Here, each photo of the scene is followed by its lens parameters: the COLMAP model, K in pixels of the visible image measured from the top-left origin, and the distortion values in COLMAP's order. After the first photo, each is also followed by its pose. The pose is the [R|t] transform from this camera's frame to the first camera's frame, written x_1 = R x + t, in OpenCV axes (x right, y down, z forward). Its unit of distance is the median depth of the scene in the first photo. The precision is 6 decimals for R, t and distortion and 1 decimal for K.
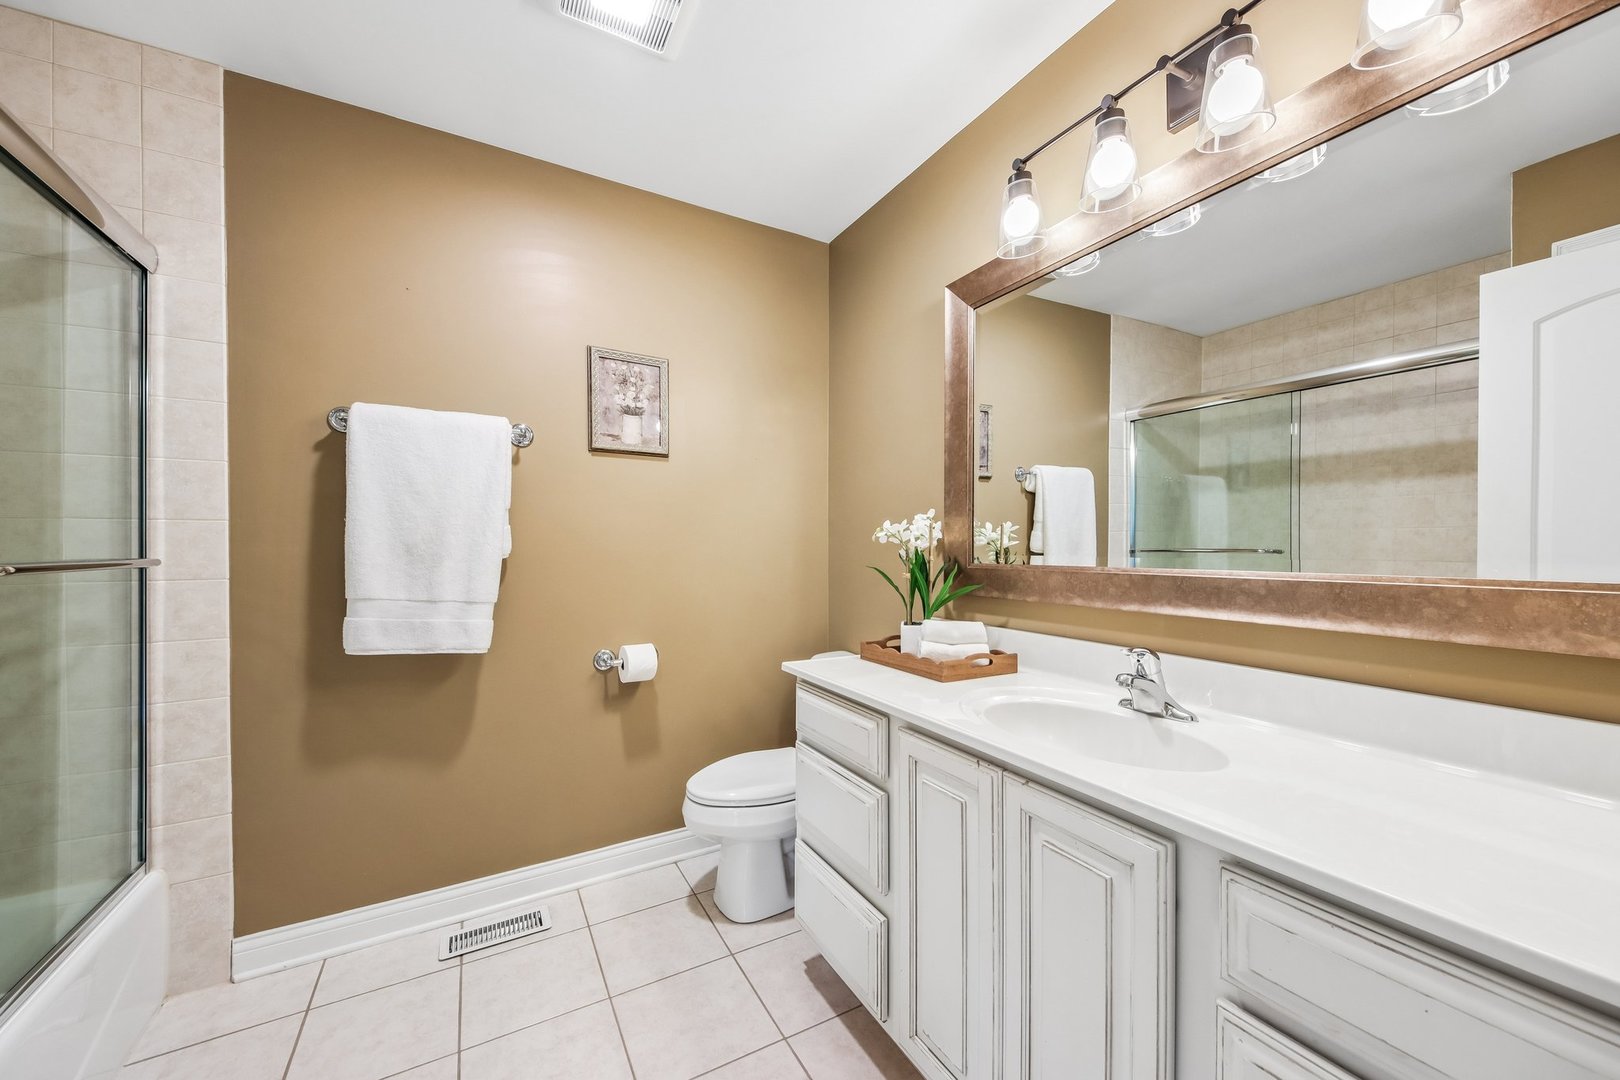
lens RADIAL K [[598.8, 0, 802.6], [0, 598.8, 555.6], [0, 0, 1]] dist [0.002088, -0.000055]
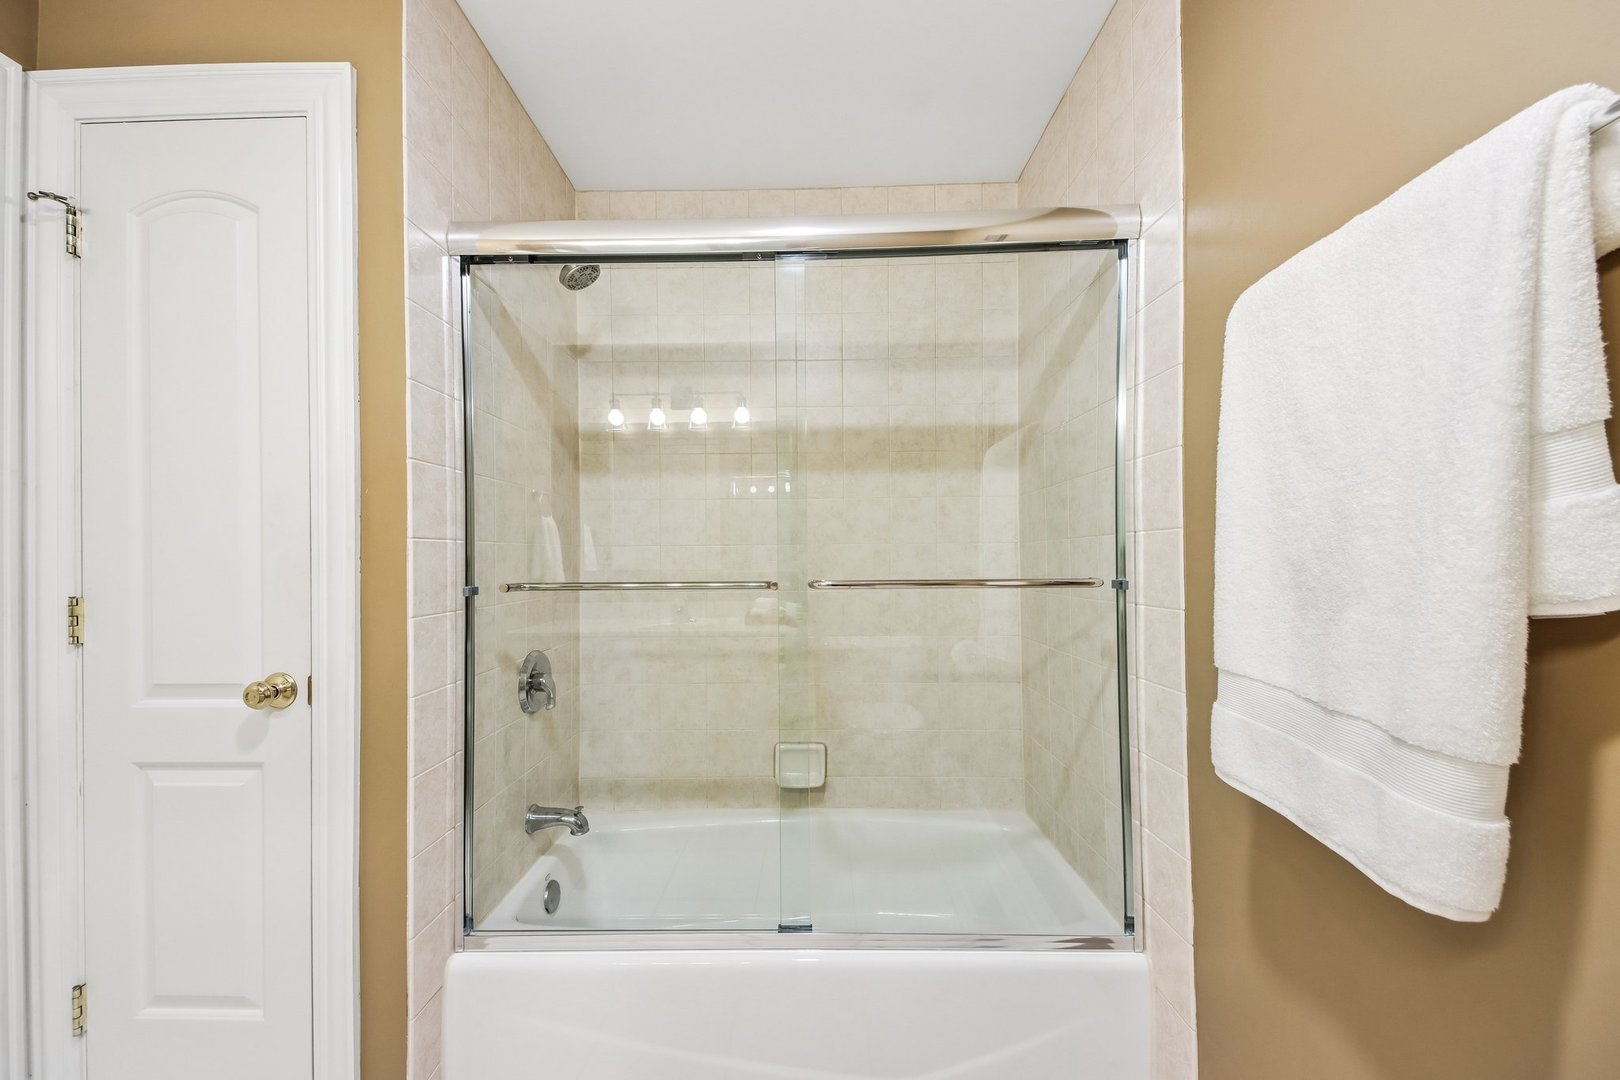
lens RADIAL K [[598.8, 0, 802.6], [0, 598.8, 555.6], [0, 0, 1]] dist [0.002088, -0.000055]
pose [[-0.501027, -0.002980, -0.865426, -0.112661], [0.000993, 0.999991, -0.004018, -0.023317], [0.865431, -0.002872, -0.501020, 0.949937]]
